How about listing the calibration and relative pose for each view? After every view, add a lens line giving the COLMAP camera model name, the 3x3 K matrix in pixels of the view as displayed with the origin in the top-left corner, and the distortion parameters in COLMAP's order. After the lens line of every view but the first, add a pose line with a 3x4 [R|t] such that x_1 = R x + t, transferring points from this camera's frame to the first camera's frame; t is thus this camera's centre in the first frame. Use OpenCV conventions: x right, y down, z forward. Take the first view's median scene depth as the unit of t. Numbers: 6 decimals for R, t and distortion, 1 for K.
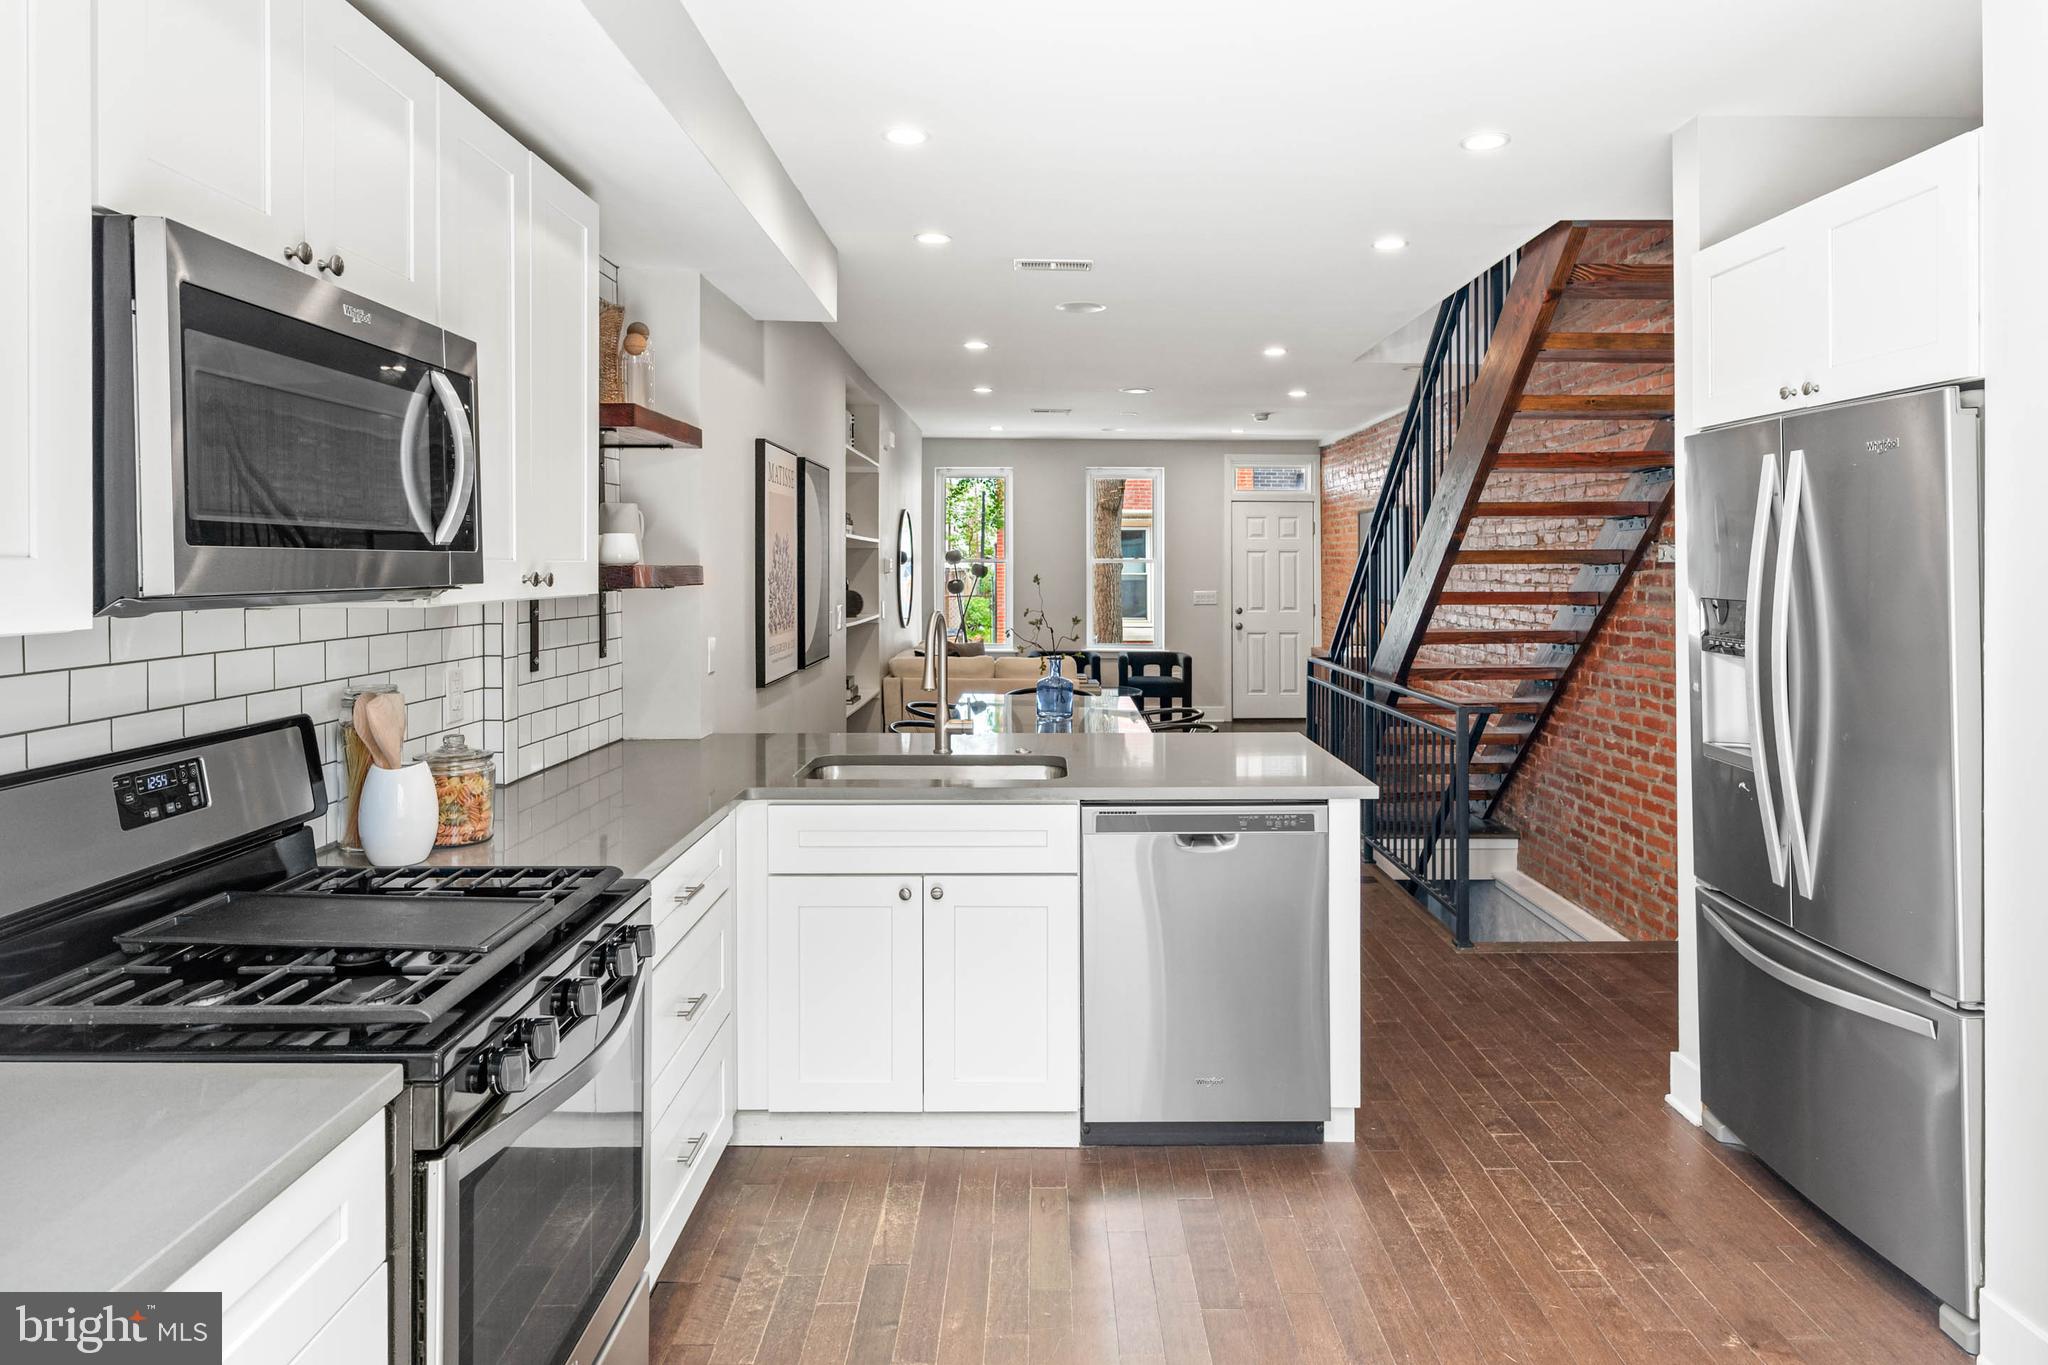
lens RADIAL K [[1203.4, 0, 1027.2], [0, 1203.4, 567.9], [0, 0, 1]] dist [-0.001304, -0.000119]
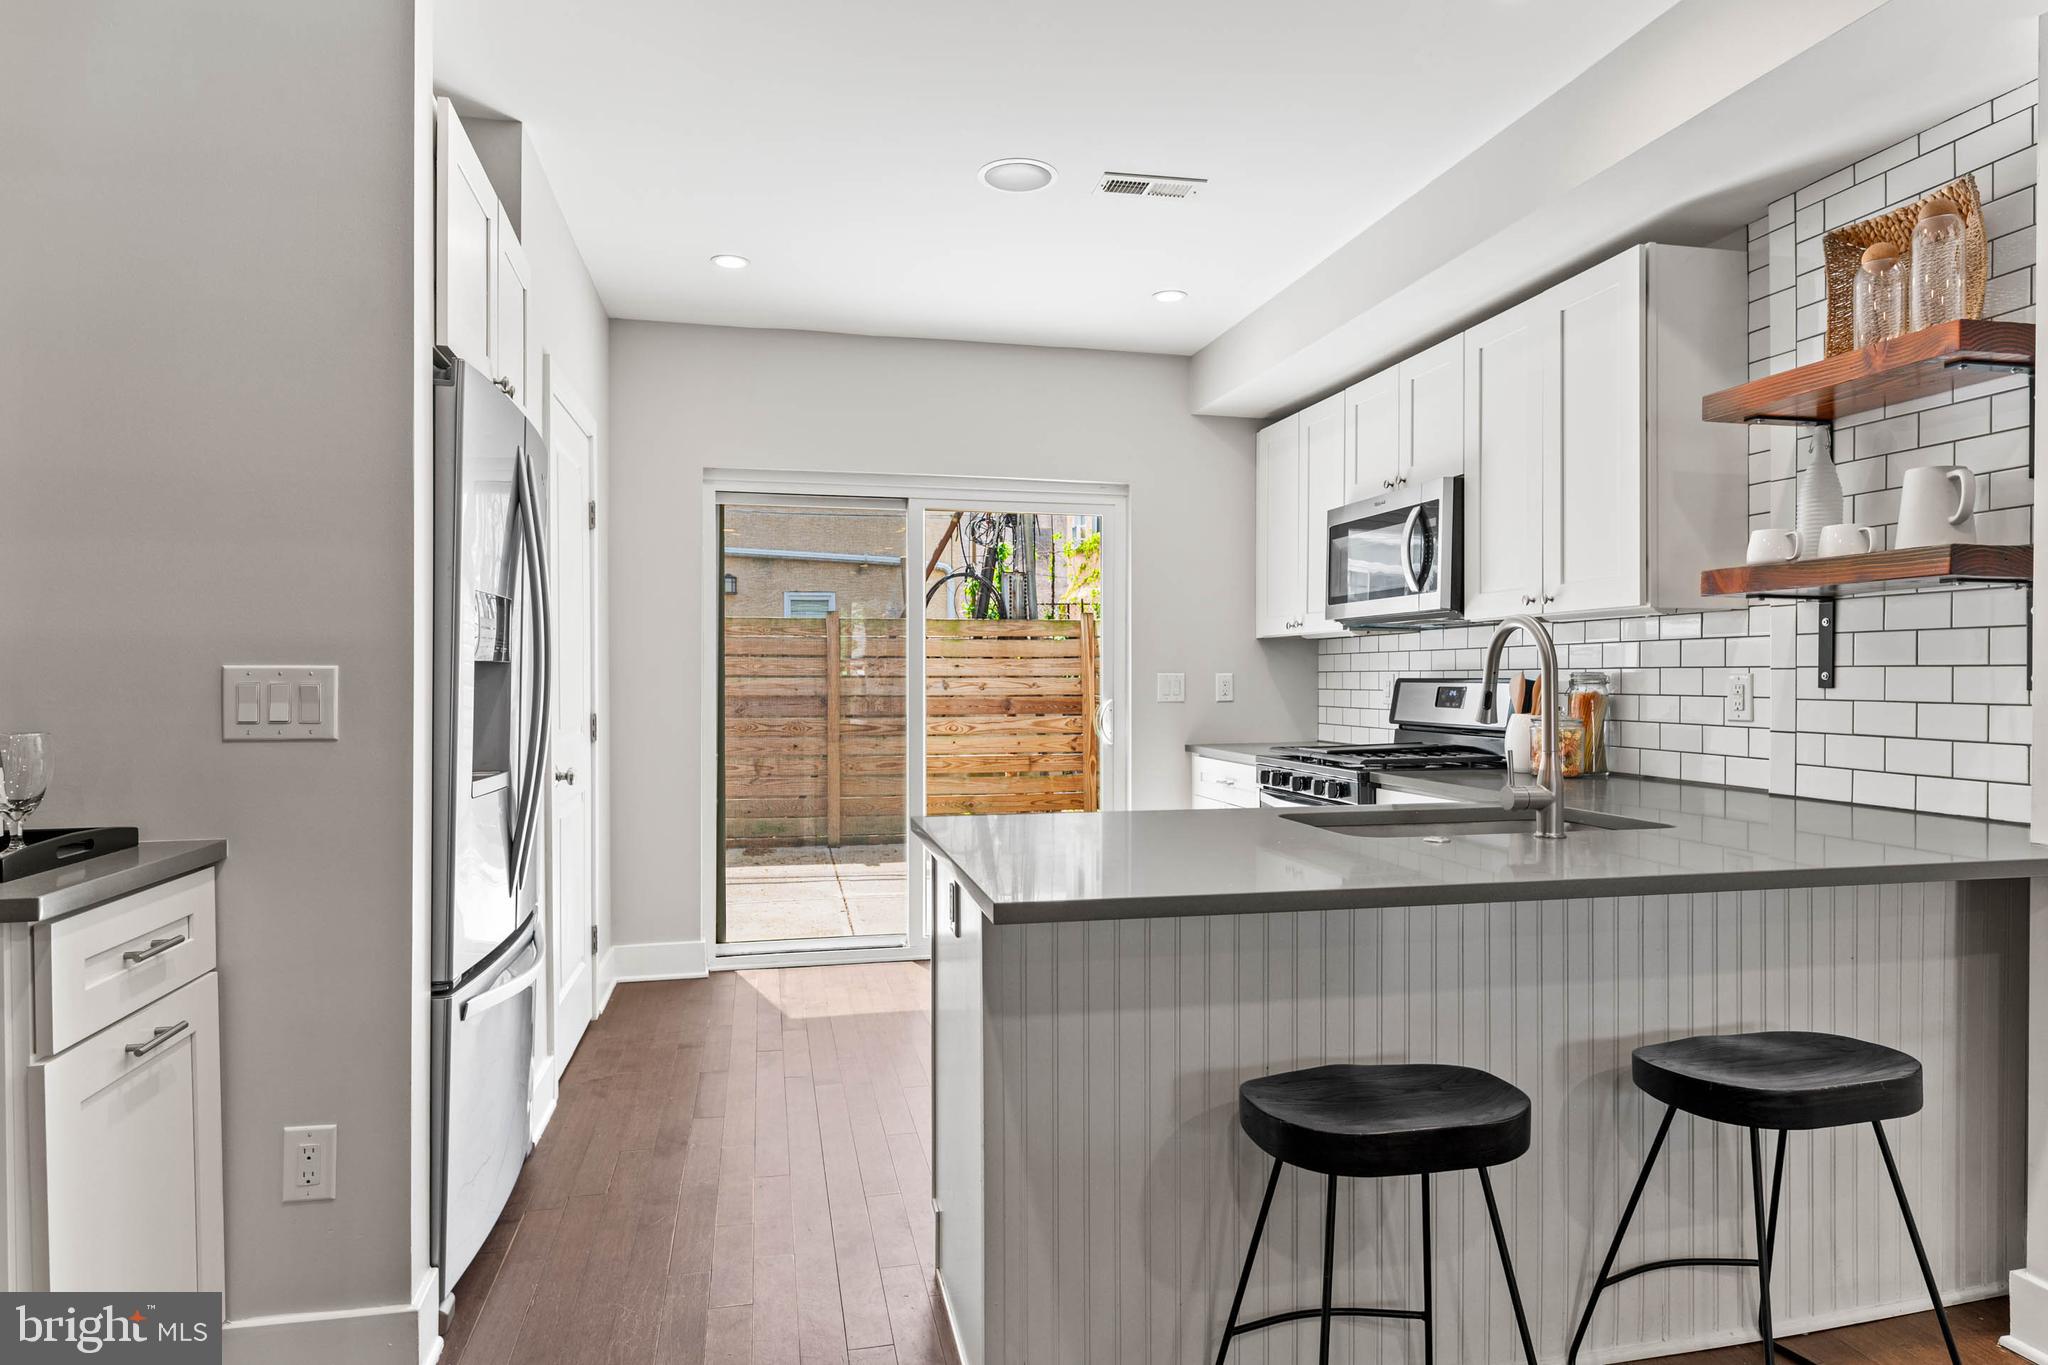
lens RADIAL K [[1172.3, 0, 1021.4], [0, 1172.3, 686.0], [0, 0, 1]] dist [-0.000628, -0.000060]
pose [[-0.975176, 0.003205, -0.221410, 0.478994], [0.001337, 0.999962, 0.008589, 0.096934], [0.221429, 0.008080, -0.975143, 2.195872]]
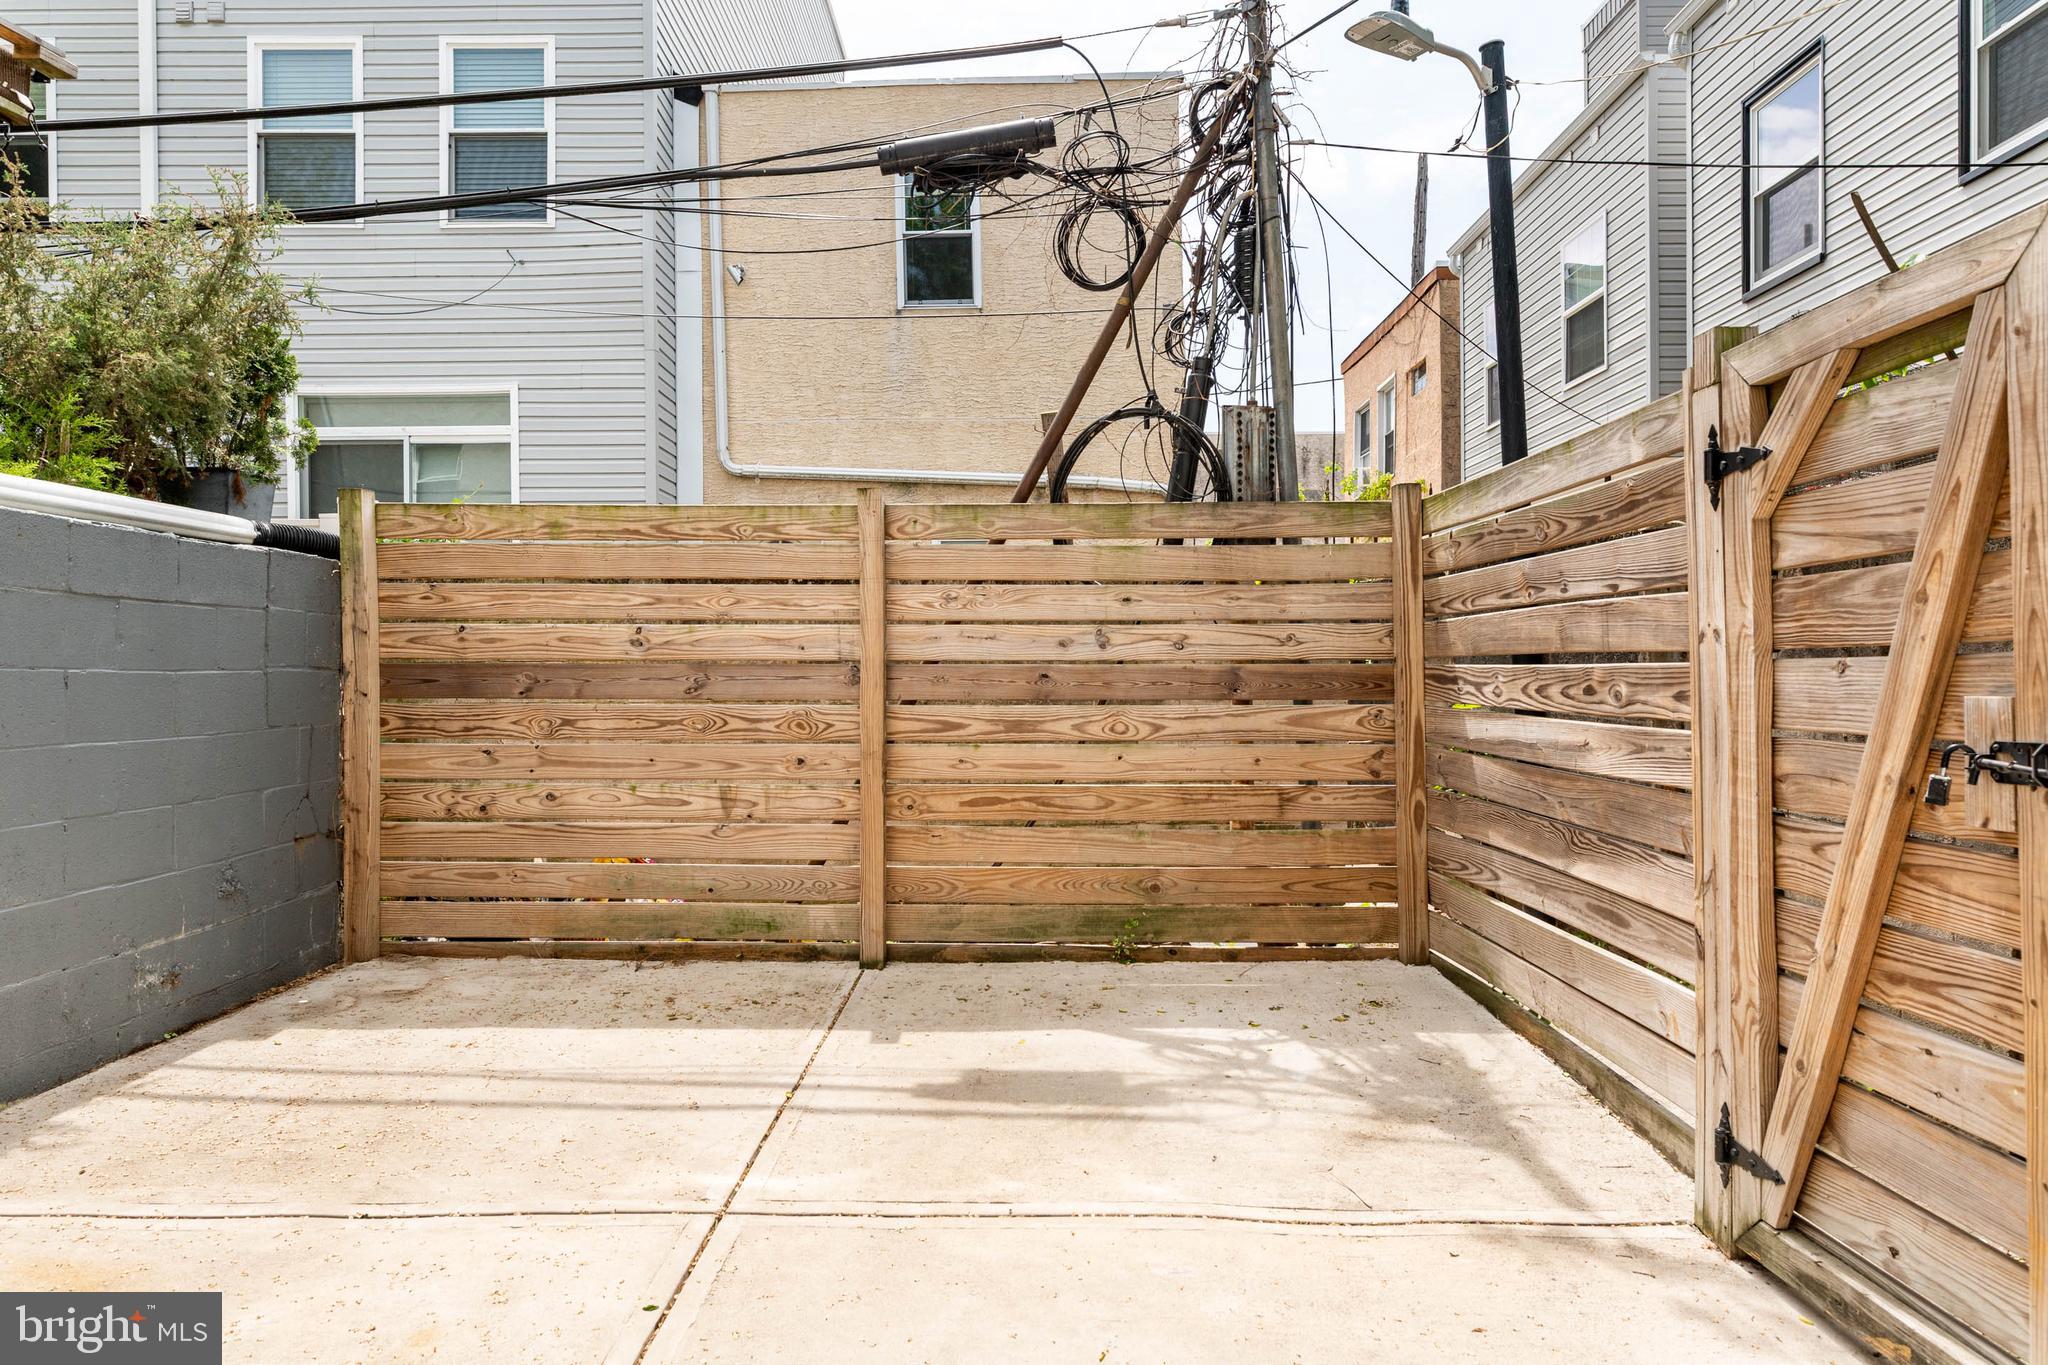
lens RADIAL K [[1172.3, 0, 1021.4], [0, 1172.3, 686.0], [0, 0, 1]] dist [-0.000628, -0.000060]
pose [[-0.999995, 0.002315, 0.002265, 0.000411], [0.002340, 0.999934, 0.011264, 0.178853], [-0.002238, 0.011269, -0.999934, 0.281207]]
